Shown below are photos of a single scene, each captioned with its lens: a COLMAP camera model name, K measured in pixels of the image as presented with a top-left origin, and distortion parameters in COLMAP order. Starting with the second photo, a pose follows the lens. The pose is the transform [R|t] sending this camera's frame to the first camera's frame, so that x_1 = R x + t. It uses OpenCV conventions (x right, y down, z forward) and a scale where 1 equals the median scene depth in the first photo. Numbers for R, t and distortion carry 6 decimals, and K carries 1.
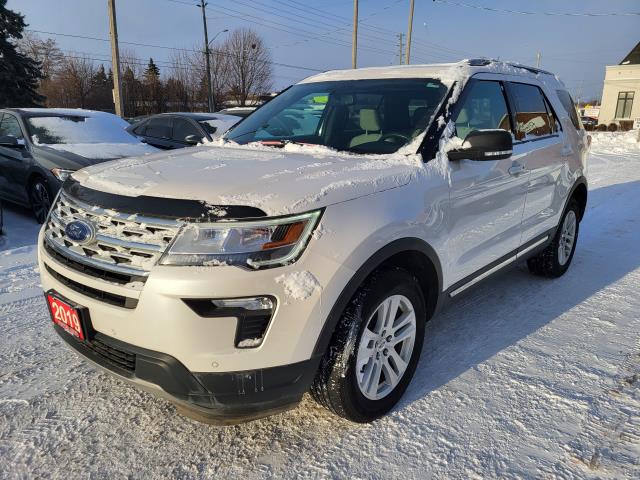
lens RADIAL K [[488.6, 0, 316.4], [0, 488.6, 239.3], [0, 0, 1]] dist [0.068924, -0.041665]
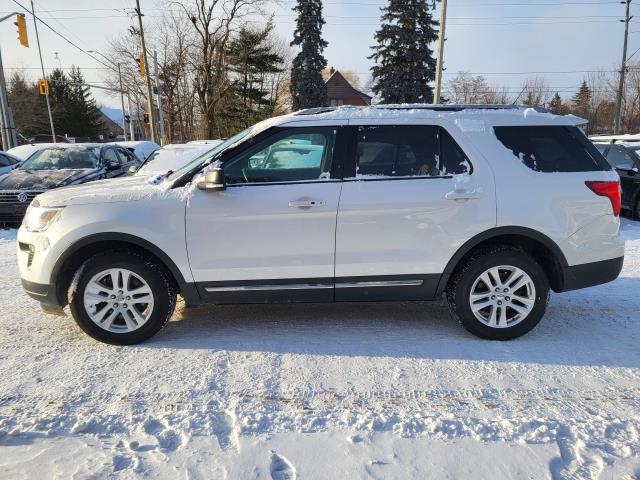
lens RADIAL K [[488.6, 0, 316.4], [0, 488.6, 239.3], [0, 0, 1]] dist [0.068924, -0.041665]
pose [[0.674414, 0.134675, -0.725967, 0.777340], [-0.171189, 0.984953, 0.023688, -0.055833], [0.718234, 0.108301, 0.687321, 0.155796]]
